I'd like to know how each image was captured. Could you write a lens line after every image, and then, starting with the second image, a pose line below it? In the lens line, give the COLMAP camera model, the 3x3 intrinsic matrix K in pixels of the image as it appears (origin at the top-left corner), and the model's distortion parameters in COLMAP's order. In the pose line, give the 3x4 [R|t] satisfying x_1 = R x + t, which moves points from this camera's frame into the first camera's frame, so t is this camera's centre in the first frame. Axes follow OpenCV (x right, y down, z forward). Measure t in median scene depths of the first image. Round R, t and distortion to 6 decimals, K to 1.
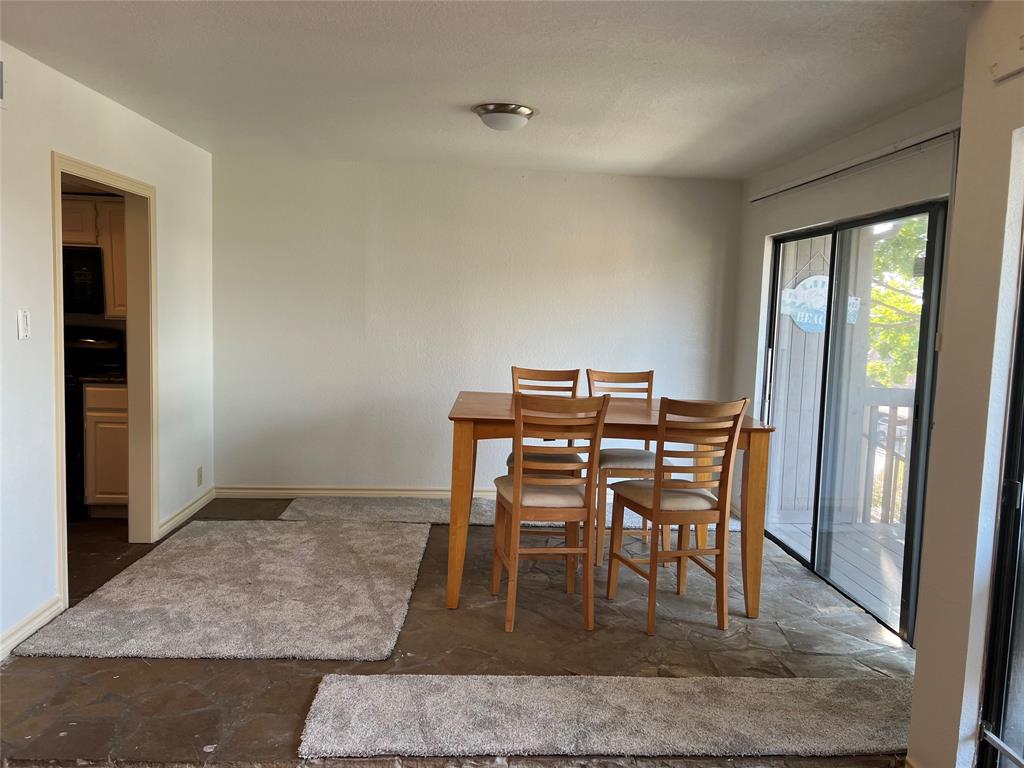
lens RADIAL K [[784.0, 0, 525.3], [0, 784.0, 370.9], [0, 0, 1]] dist [0.061217, -0.033173]
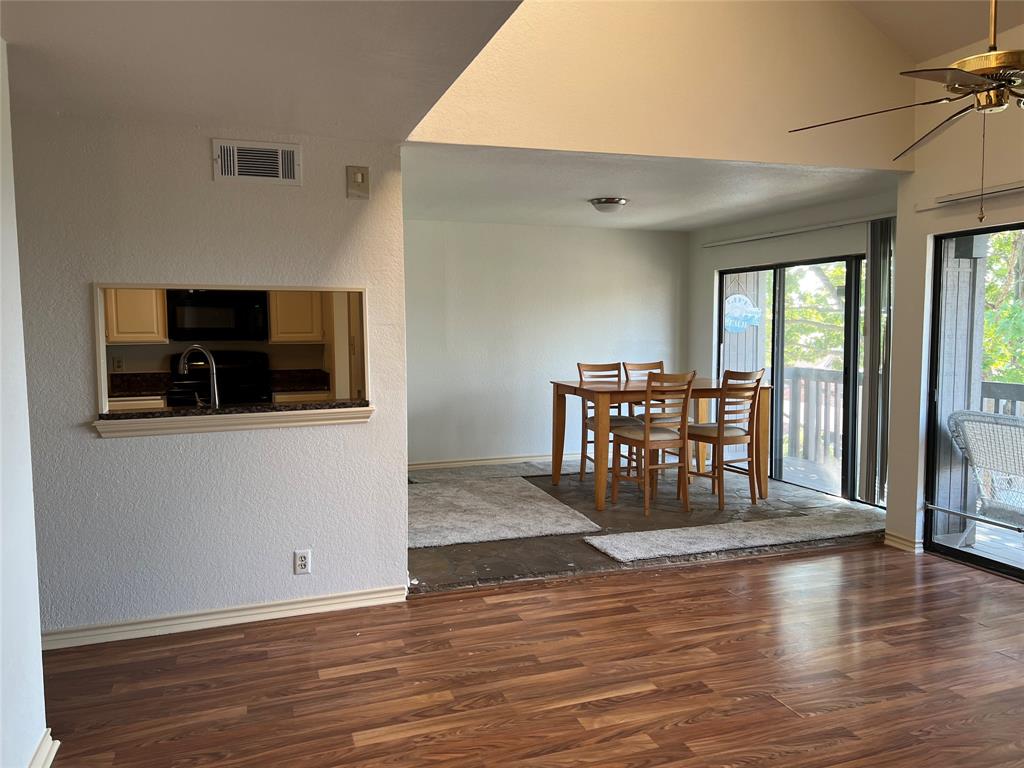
lens RADIAL K [[784.0, 0, 510.4], [0, 784.0, 383.5], [0, 0, 1]] dist [0.061217, -0.033173]
pose [[0.962291, -0.059858, 0.265354, -0.713703], [0.060222, 0.998162, 0.006771, 0.020663], [-0.265271, 0.009464, 0.964127, -0.530261]]
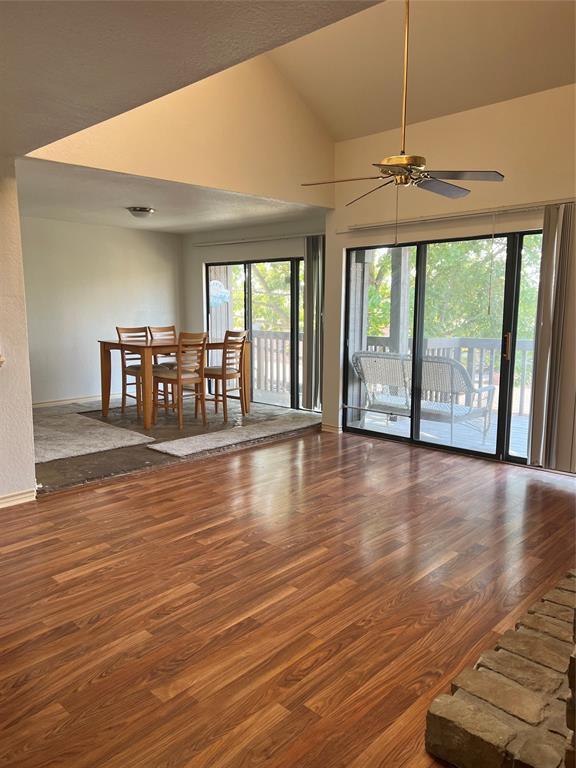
lens RADIAL K [[588.0, 0, 282.4], [0, 588.0, 393.1], [0, 0, 1]] dist [0.061217, -0.033173]
pose [[0.741100, -0.135828, 0.657511, -0.974608], [0.077484, 0.990082, 0.117195, 0.023011], [-0.666908, -0.035906, 0.744274, -0.588991]]
